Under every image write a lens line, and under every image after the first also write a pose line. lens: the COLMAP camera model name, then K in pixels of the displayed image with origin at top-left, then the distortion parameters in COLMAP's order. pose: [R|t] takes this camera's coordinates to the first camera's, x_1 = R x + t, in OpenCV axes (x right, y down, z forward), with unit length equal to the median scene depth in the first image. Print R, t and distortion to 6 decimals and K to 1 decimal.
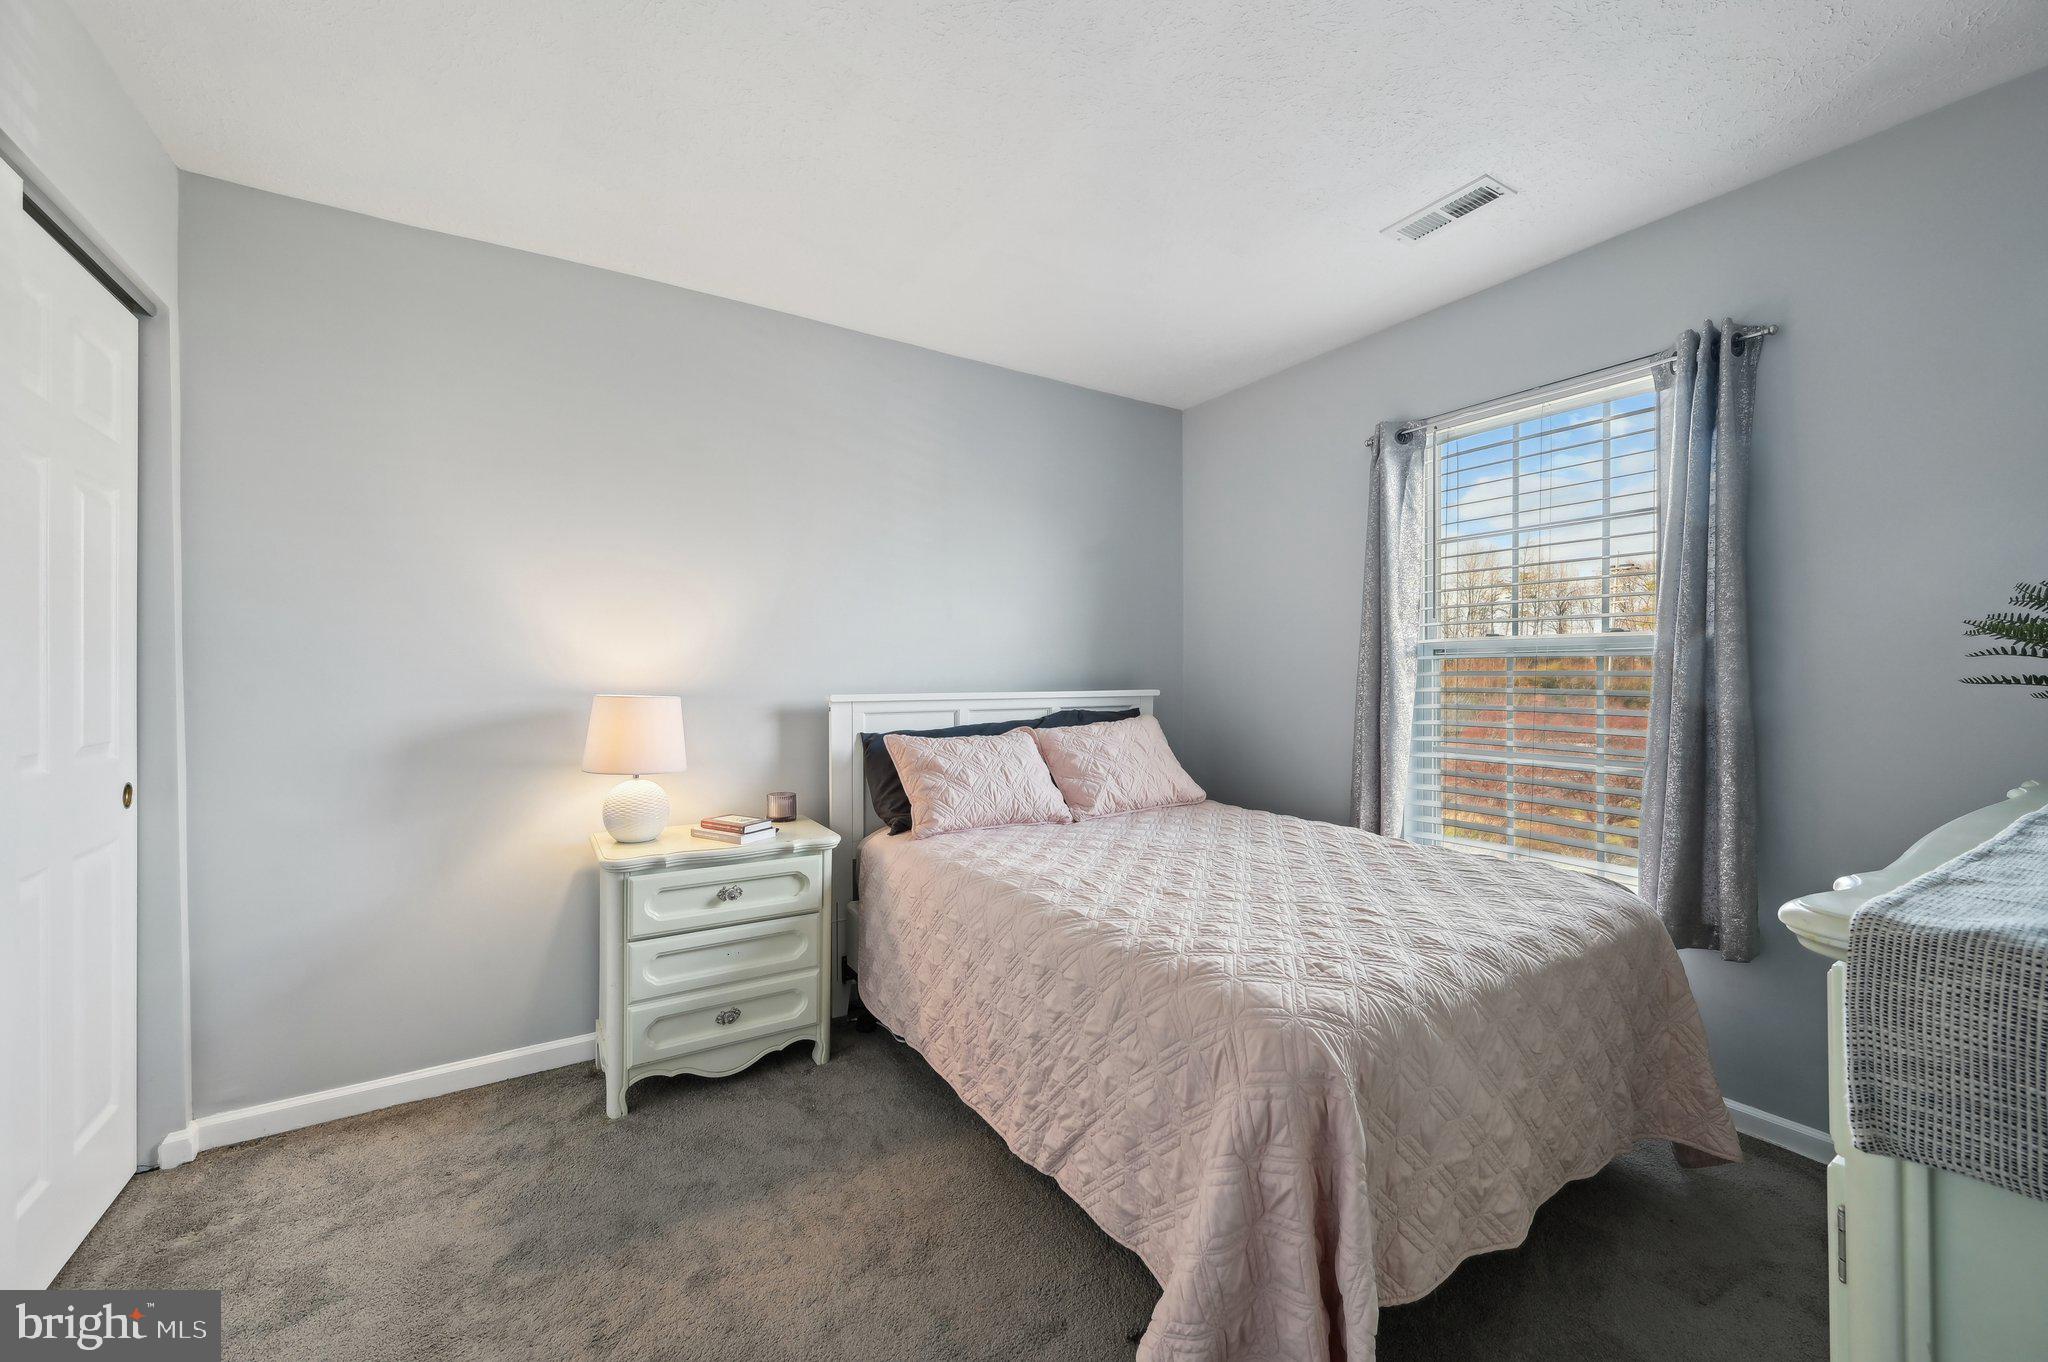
lens RADIAL K [[793.7, 0, 1025.2], [0, 793.7, 673.6], [0, 0, 1]] dist [-0.000035, -0.000126]
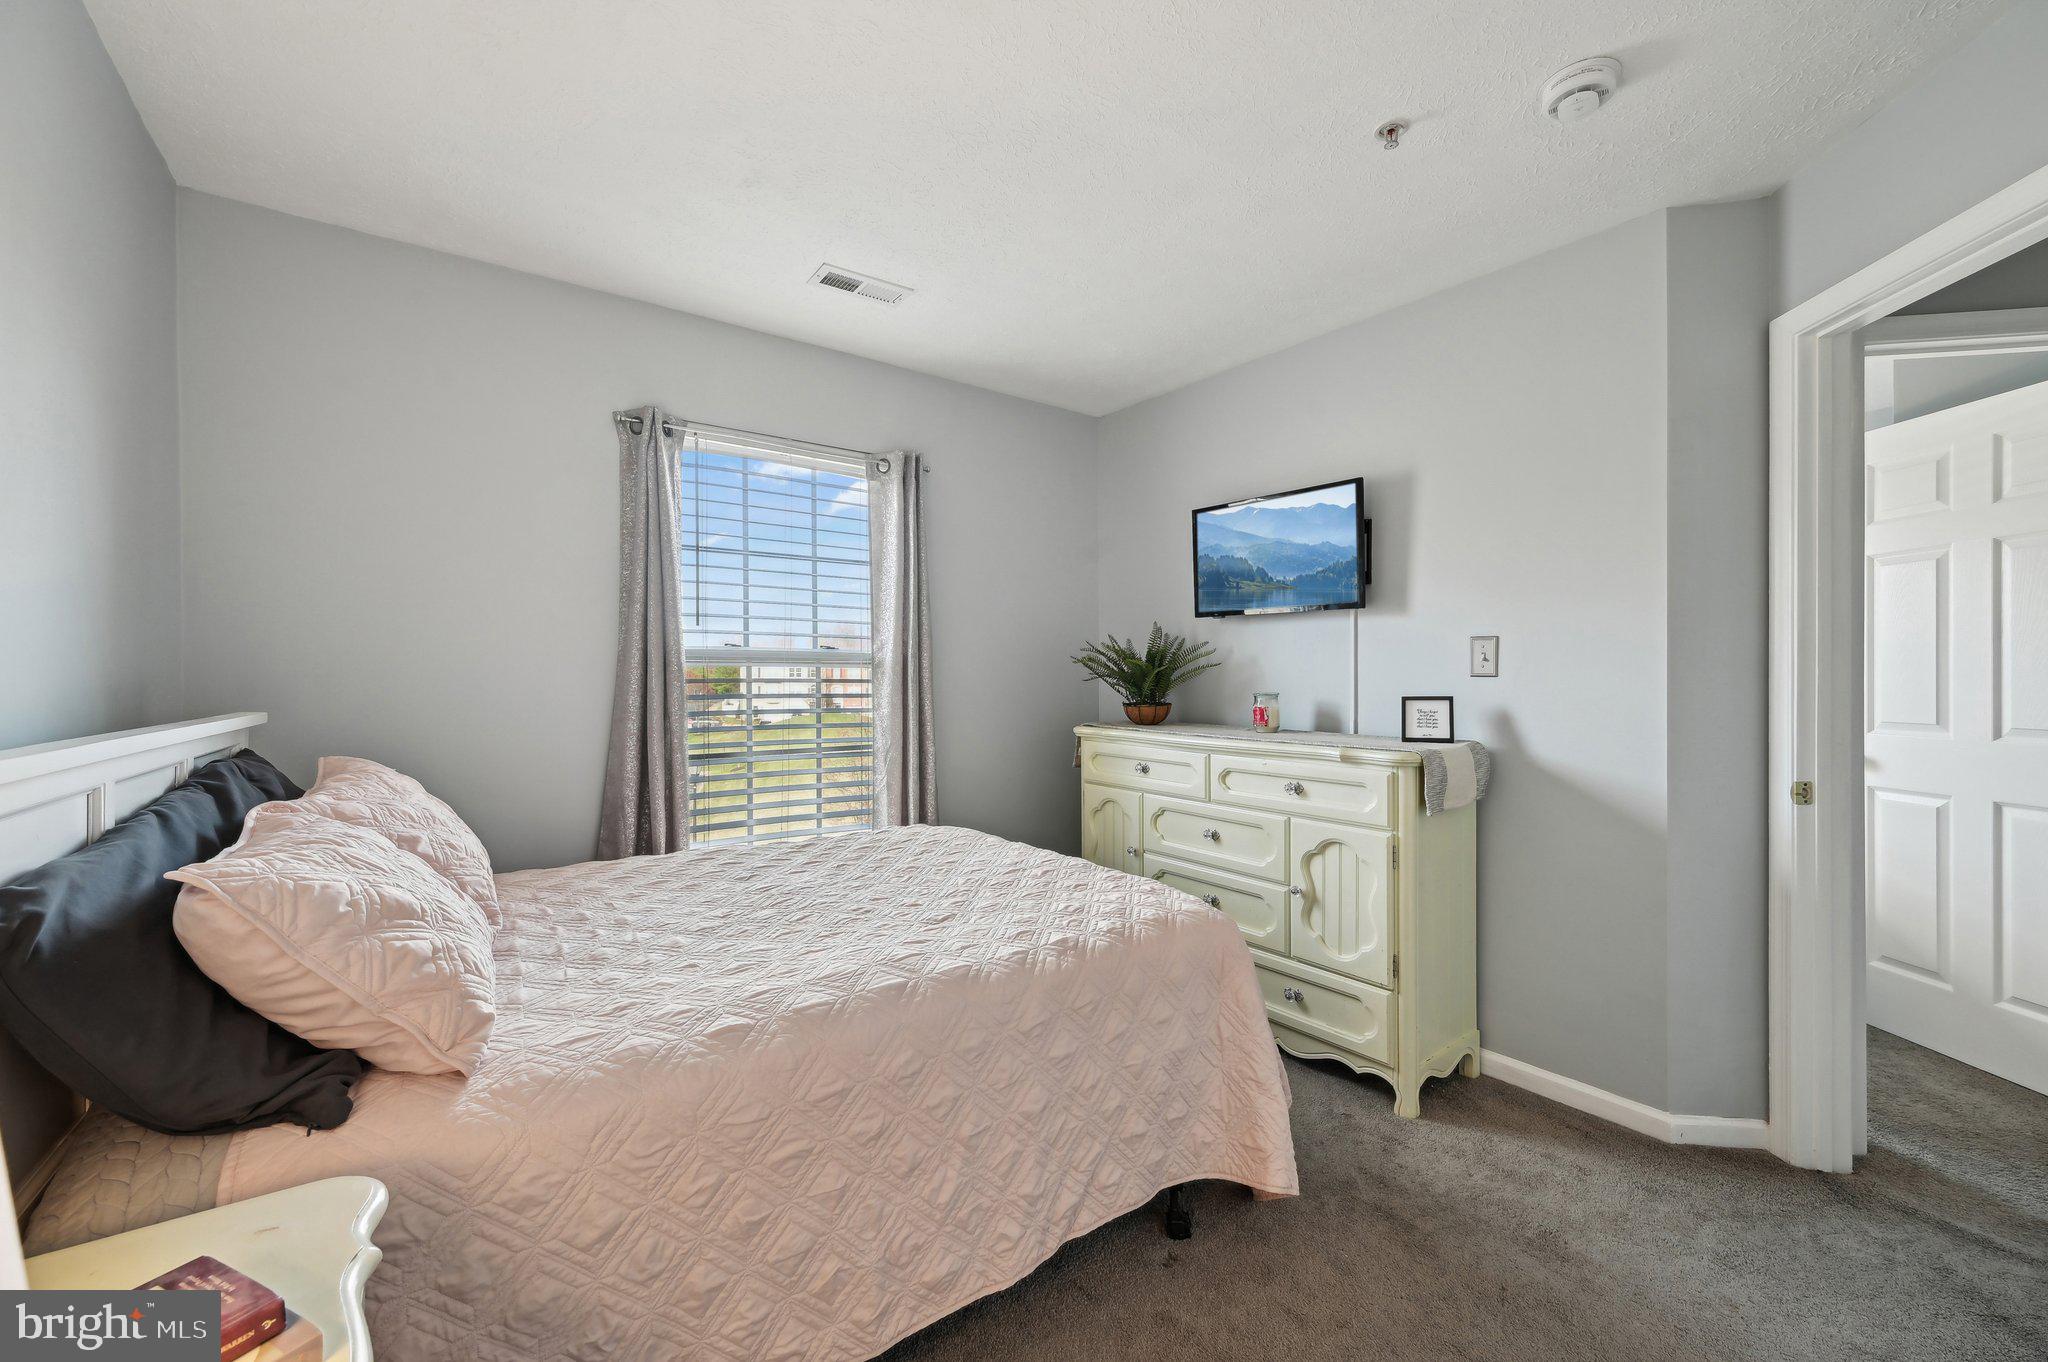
lens RADIAL K [[793.7, 0, 1025.2], [0, 793.7, 673.6], [0, 0, 1]] dist [-0.000035, -0.000126]
pose [[-0.074785, 0.000482, 0.997200, -0.609449], [-0.000469, 1.000000, -0.000518, -0.009681], [-0.997200, -0.000506, -0.074785, 0.786302]]
